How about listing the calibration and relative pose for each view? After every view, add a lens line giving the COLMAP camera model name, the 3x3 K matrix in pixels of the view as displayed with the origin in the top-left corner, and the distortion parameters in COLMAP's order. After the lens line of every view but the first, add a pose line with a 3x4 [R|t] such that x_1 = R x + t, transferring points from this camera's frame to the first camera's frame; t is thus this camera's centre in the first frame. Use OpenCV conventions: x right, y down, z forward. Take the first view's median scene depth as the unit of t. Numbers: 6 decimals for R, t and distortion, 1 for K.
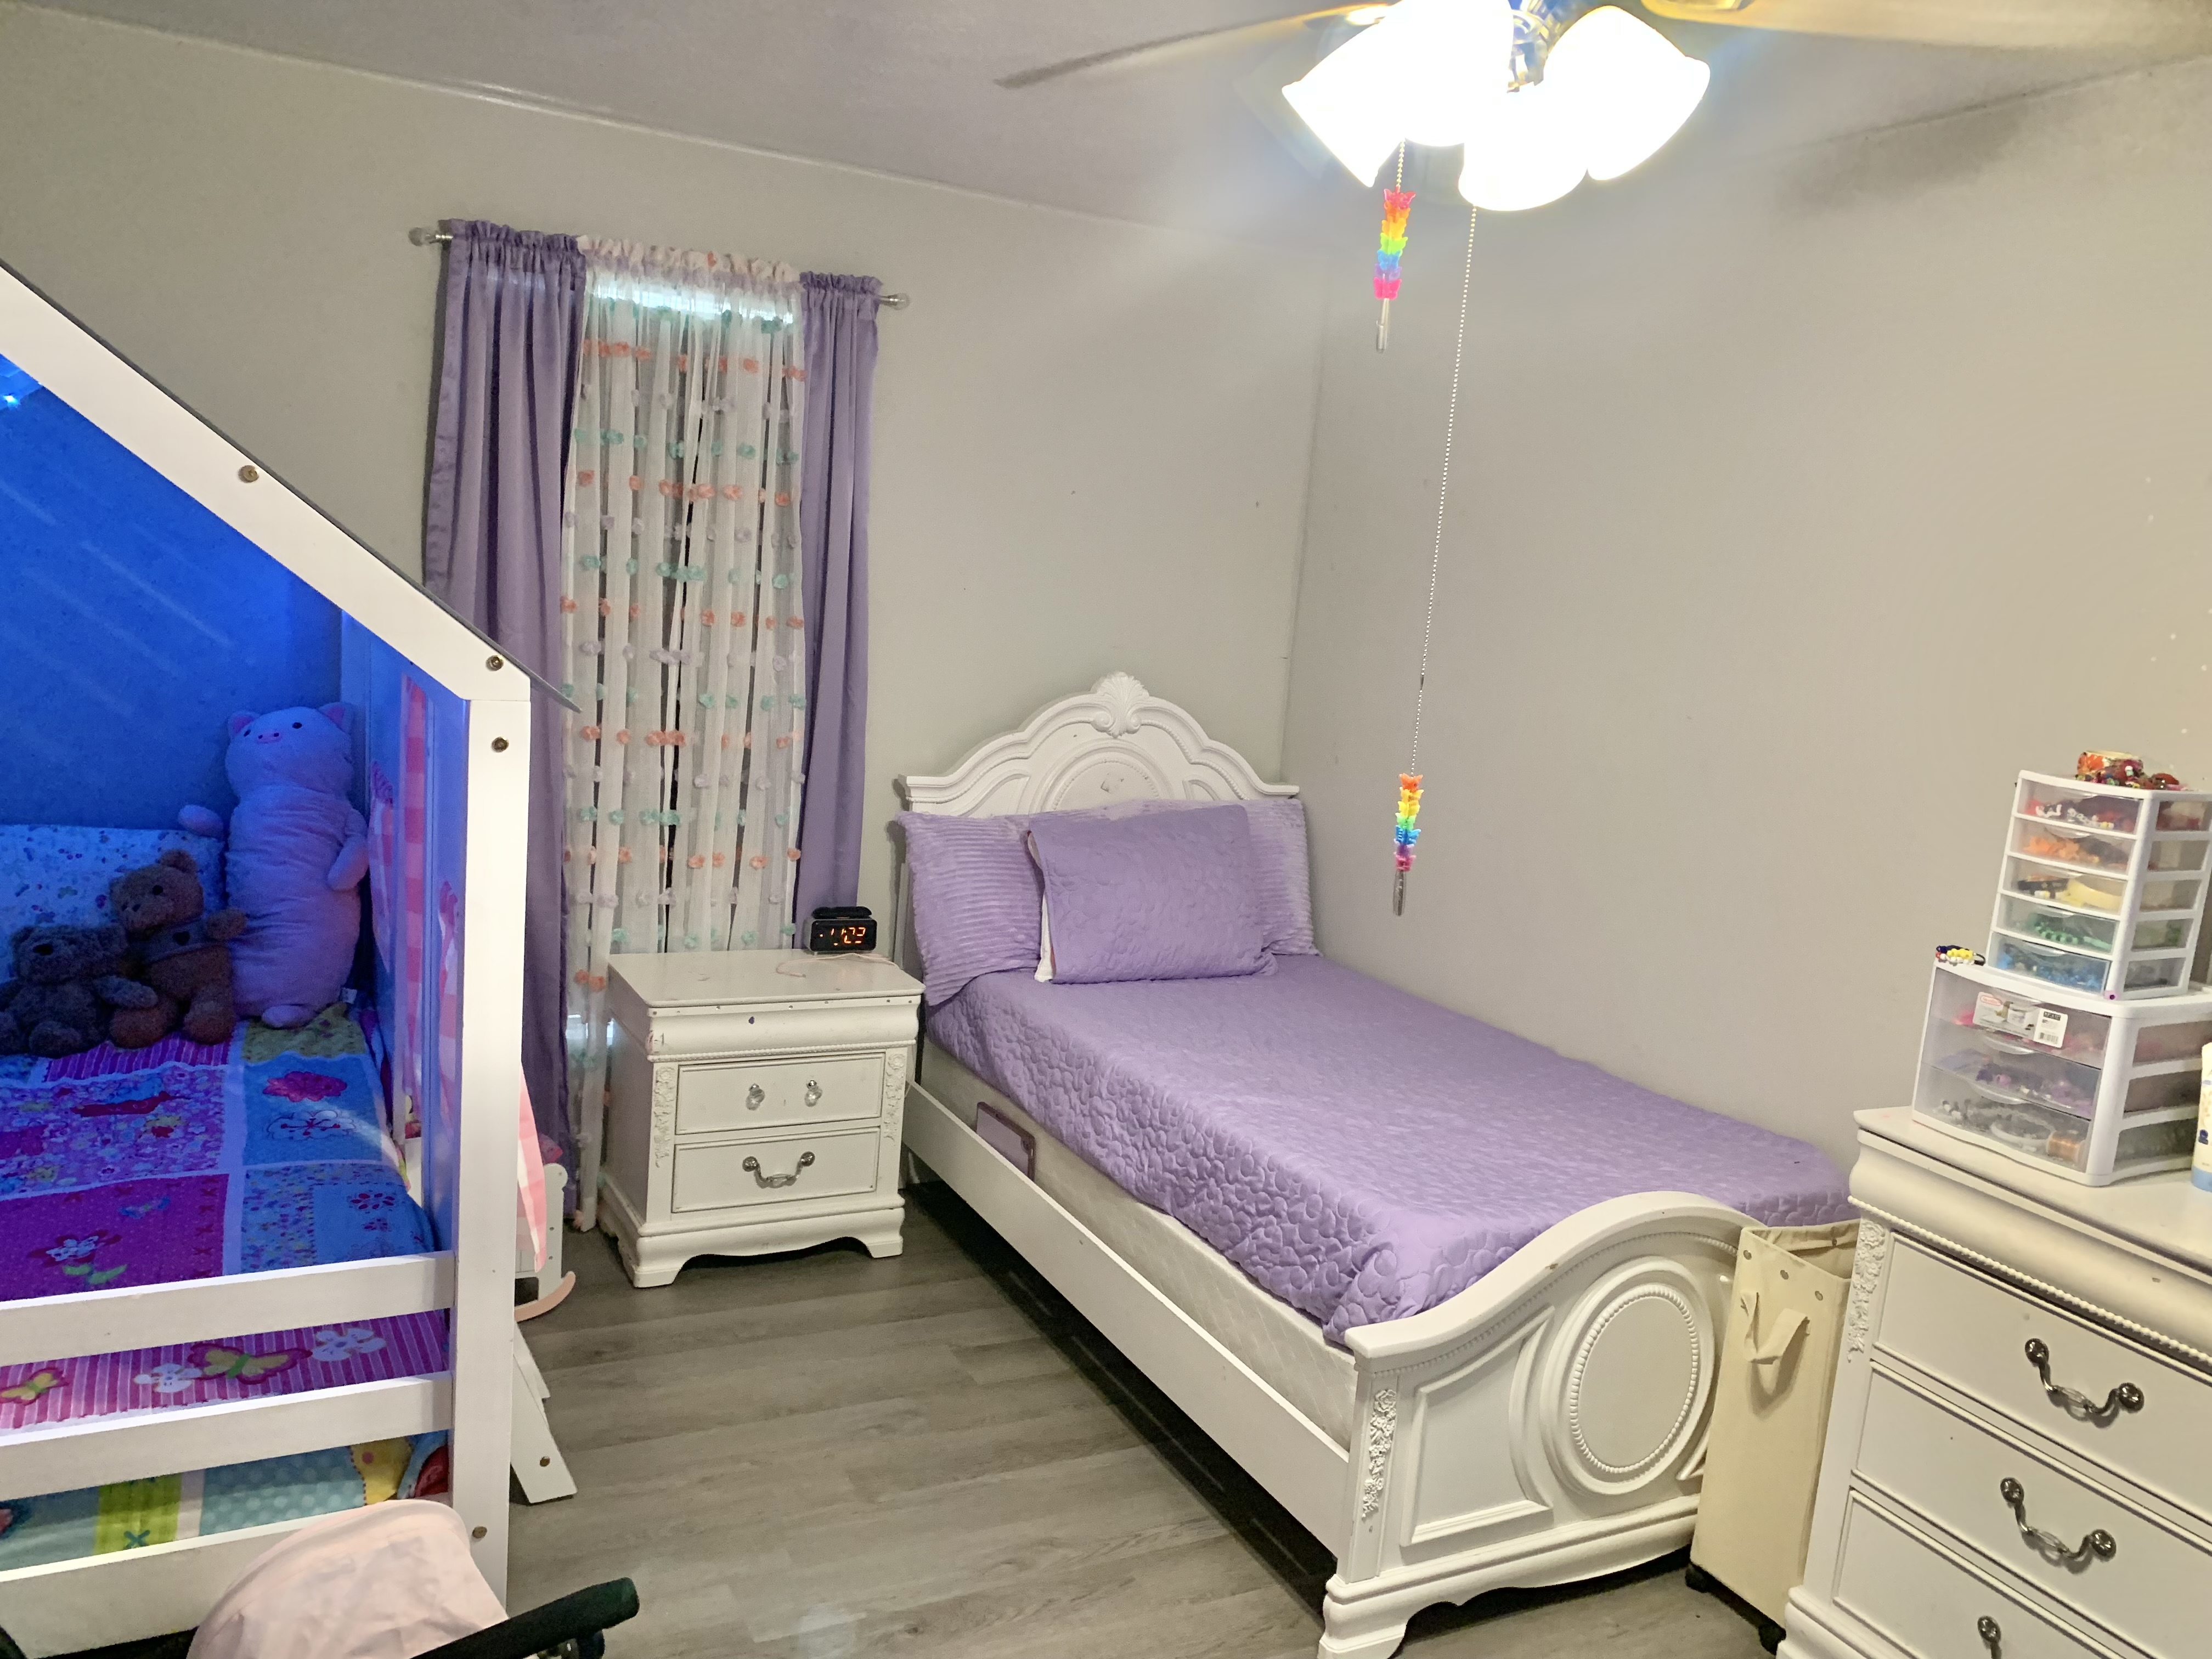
lens RADIAL K [[1721.8, 0, 1123.3], [0, 1721.8, 843.4], [0, 0, 1]] dist [0.059955, -0.084522]
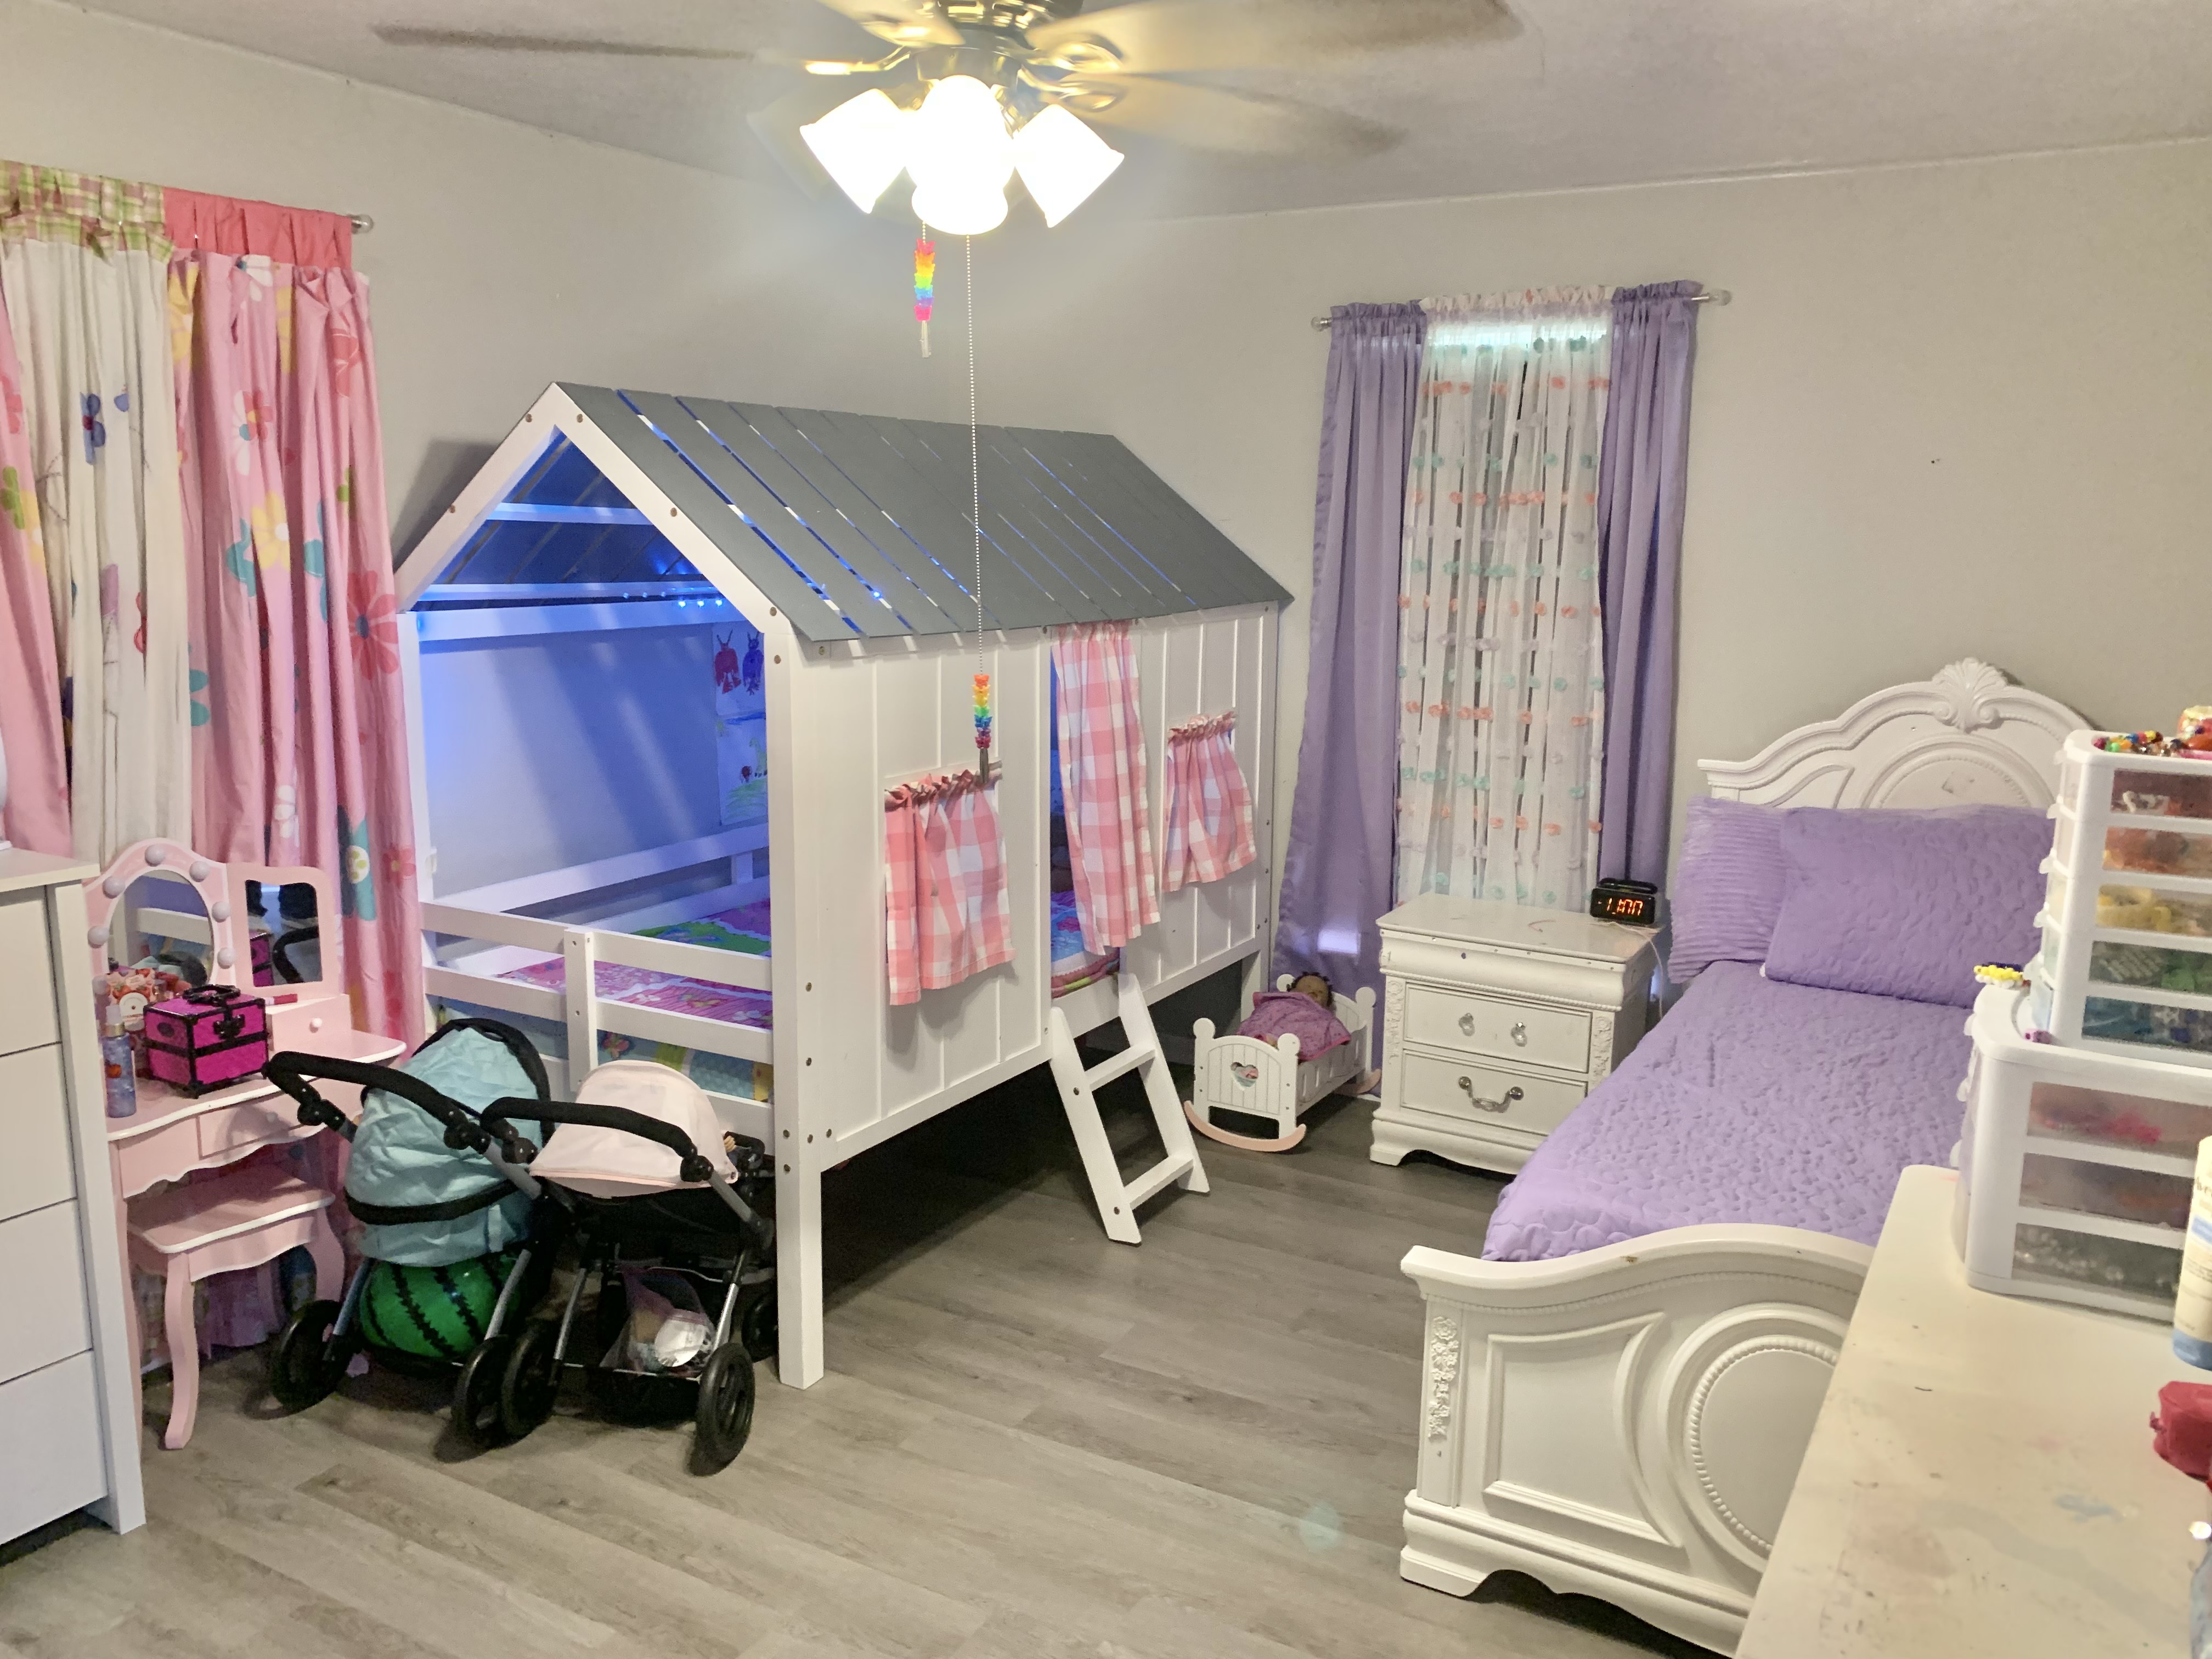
lens RADIAL K [[1721.8, 0, 1123.3], [0, 1721.8, 843.4], [0, 0, 1]] dist [0.059955, -0.084522]
pose [[0.537910, 0.084740, -0.838732, 0.611542], [-0.107411, 0.993715, 0.031511, 0.016043], [0.836131, 0.073139, 0.543631, 0.179124]]
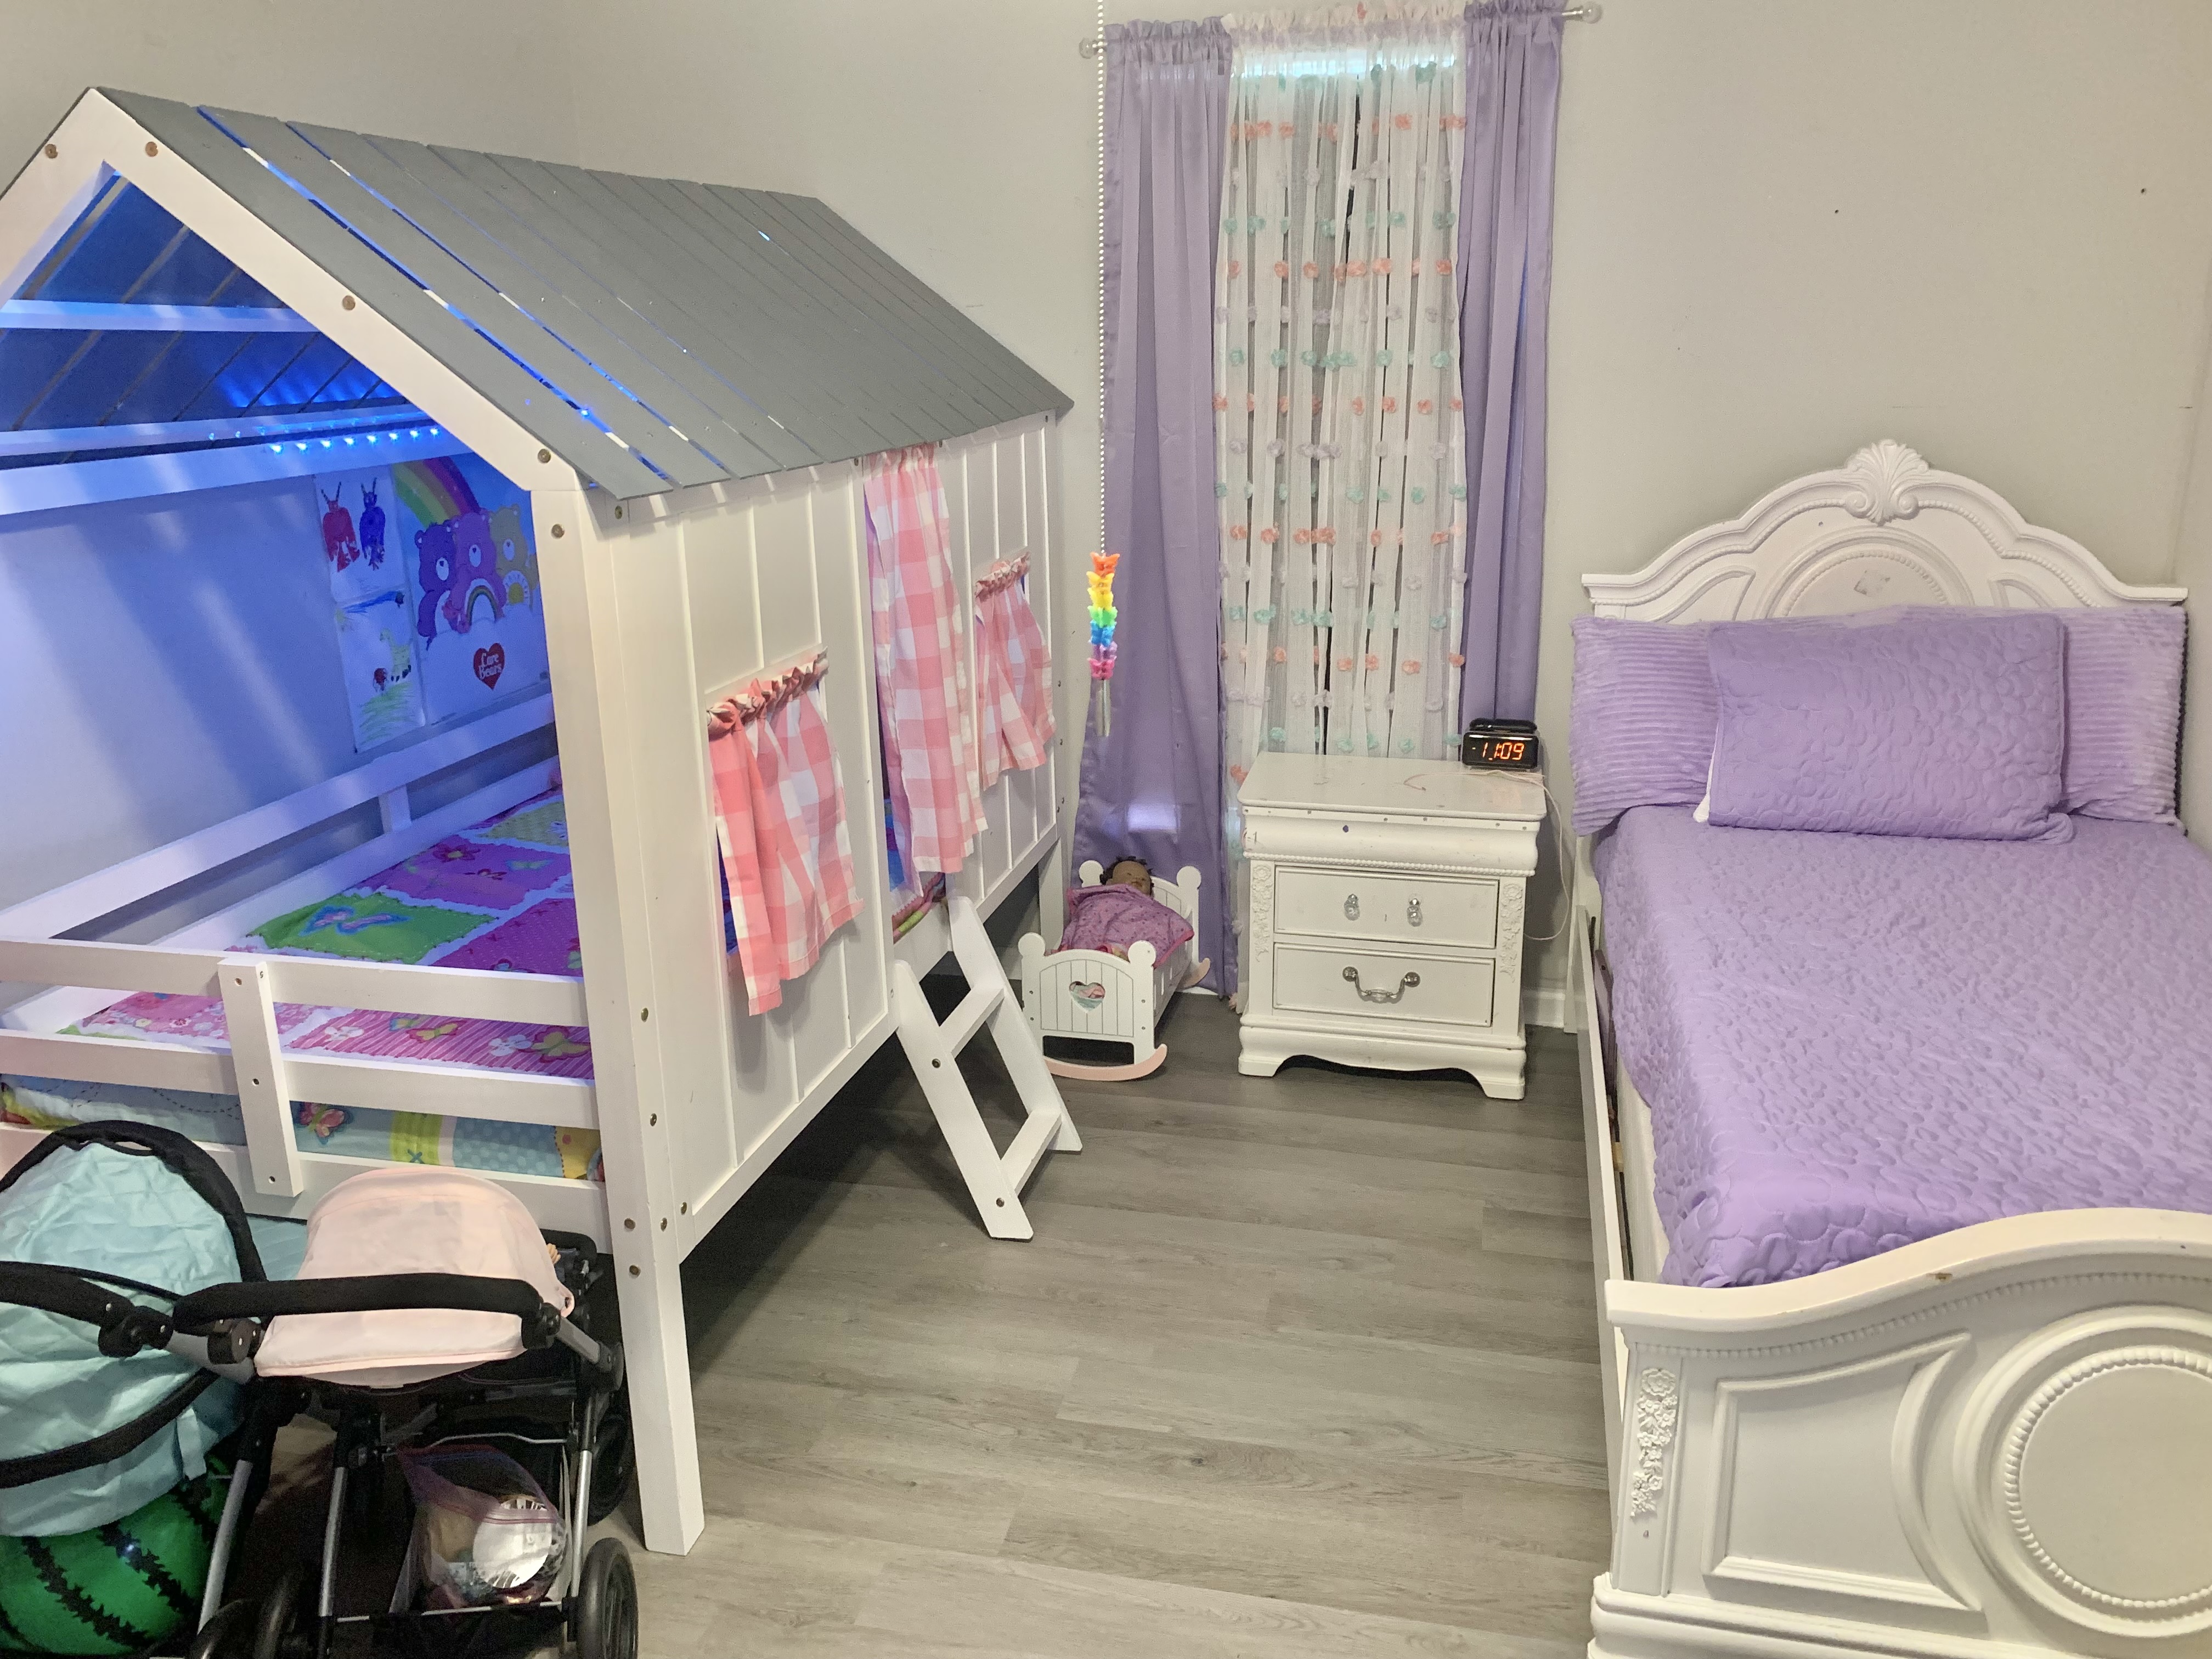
lens RADIAL K [[1707.4, 0, 1106.0], [0, 1707.4, 829.5], [0, 0, 1]] dist [0.025719, -0.011029]
pose [[0.750711, 0.099552, -0.653087, 0.304626], [-0.031612, 0.992861, 0.115008, -0.002700], [0.659874, -0.065692, 0.748499, 0.193051]]
